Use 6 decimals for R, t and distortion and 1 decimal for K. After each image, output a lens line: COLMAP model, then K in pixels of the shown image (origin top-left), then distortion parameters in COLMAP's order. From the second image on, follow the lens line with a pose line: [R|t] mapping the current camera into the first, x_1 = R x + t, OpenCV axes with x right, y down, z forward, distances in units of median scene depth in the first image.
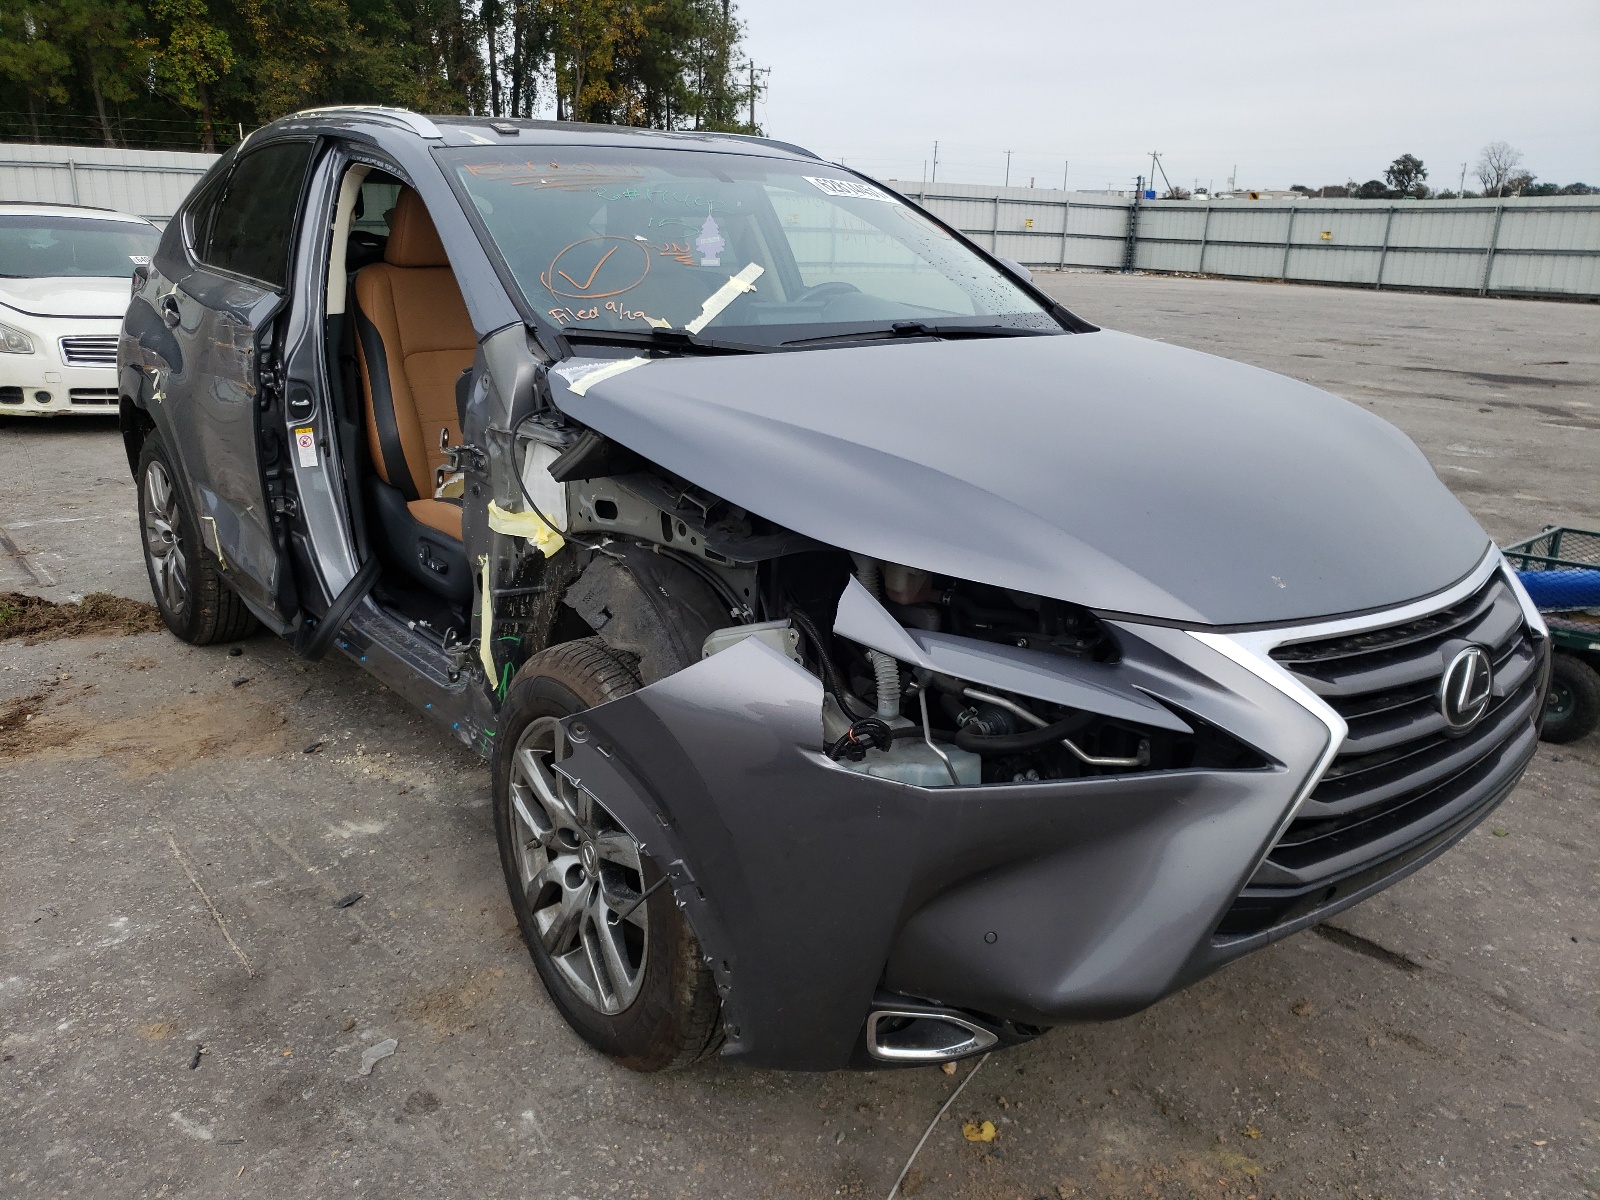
lens RADIAL K [[1186.4, 0, 801.9], [0, 1186.4, 492.8], [0, 0, 1]] dist [-0.034013, 0.049759]
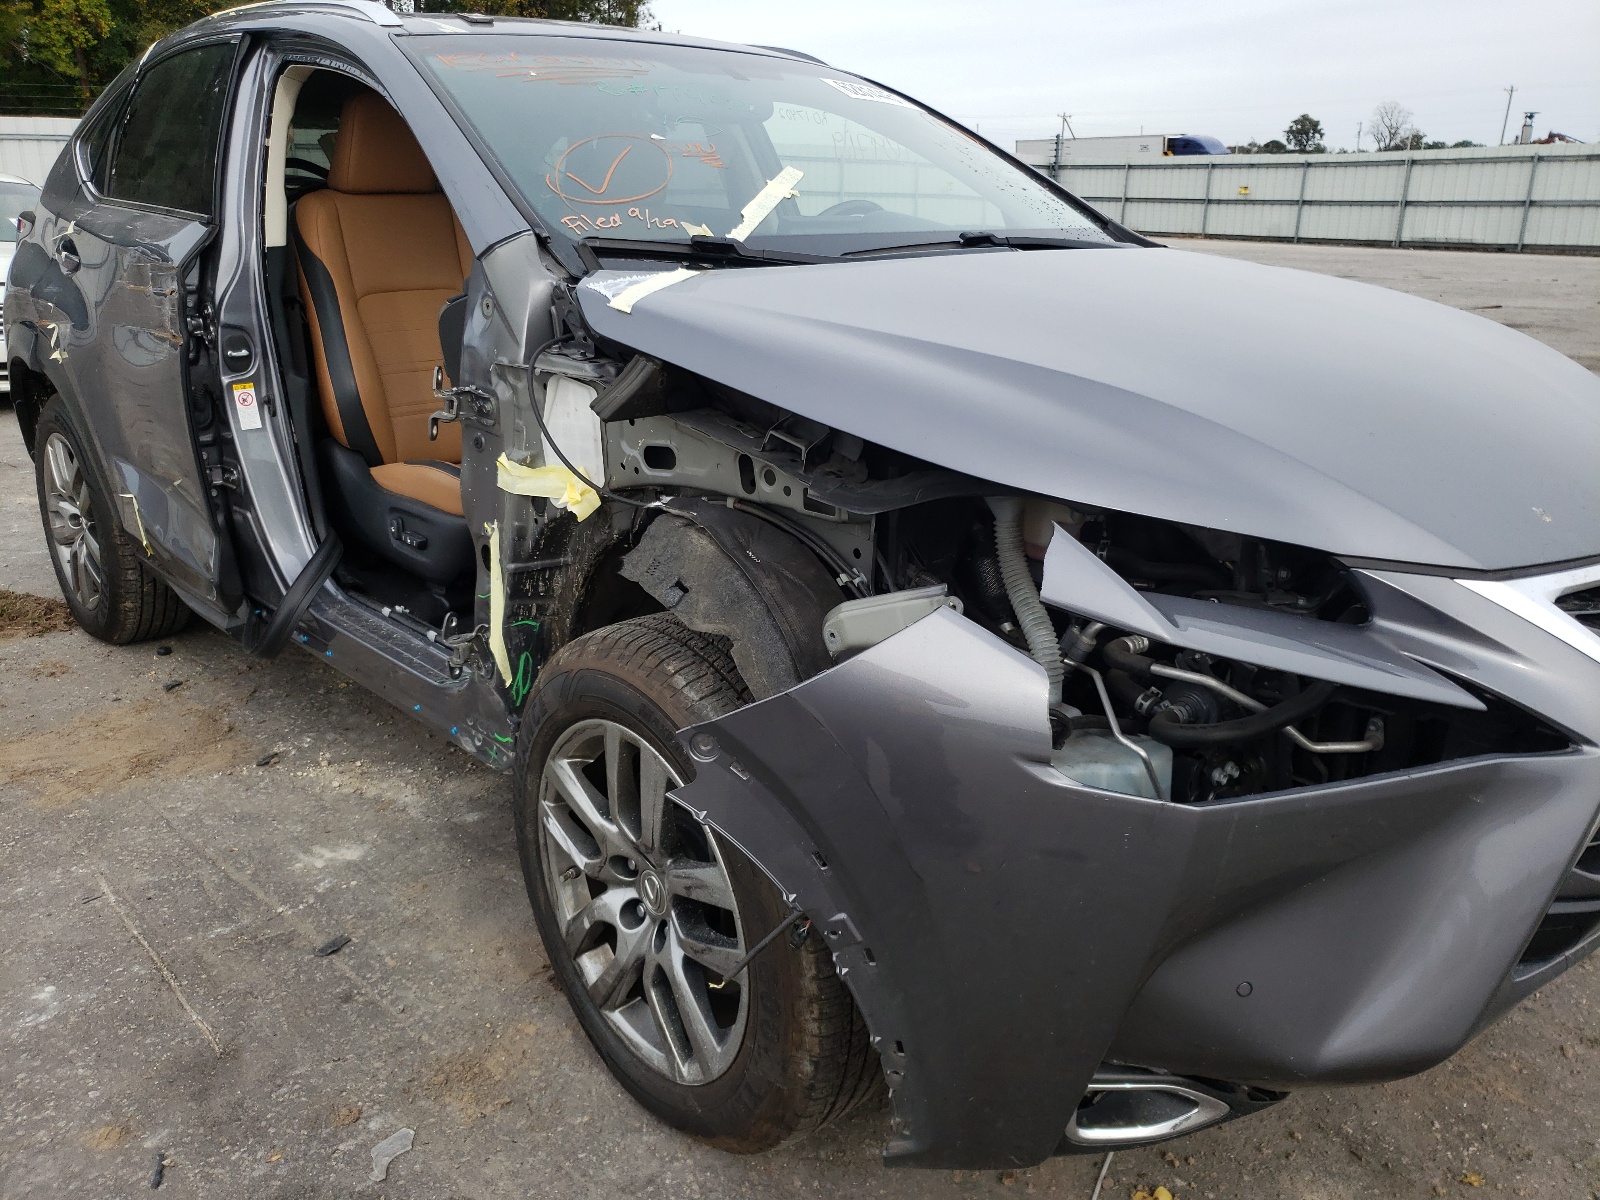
lens RADIAL K [[1186.4, 0, 801.9], [0, 1186.4, 492.8], [0, 0, 1]] dist [-0.034013, 0.049759]
pose [[0.997236, -0.033237, 0.066446, -0.104969], [0.031526, 0.999148, 0.026632, 0.016787], [-0.067274, -0.024463, 0.997435, 0.168781]]
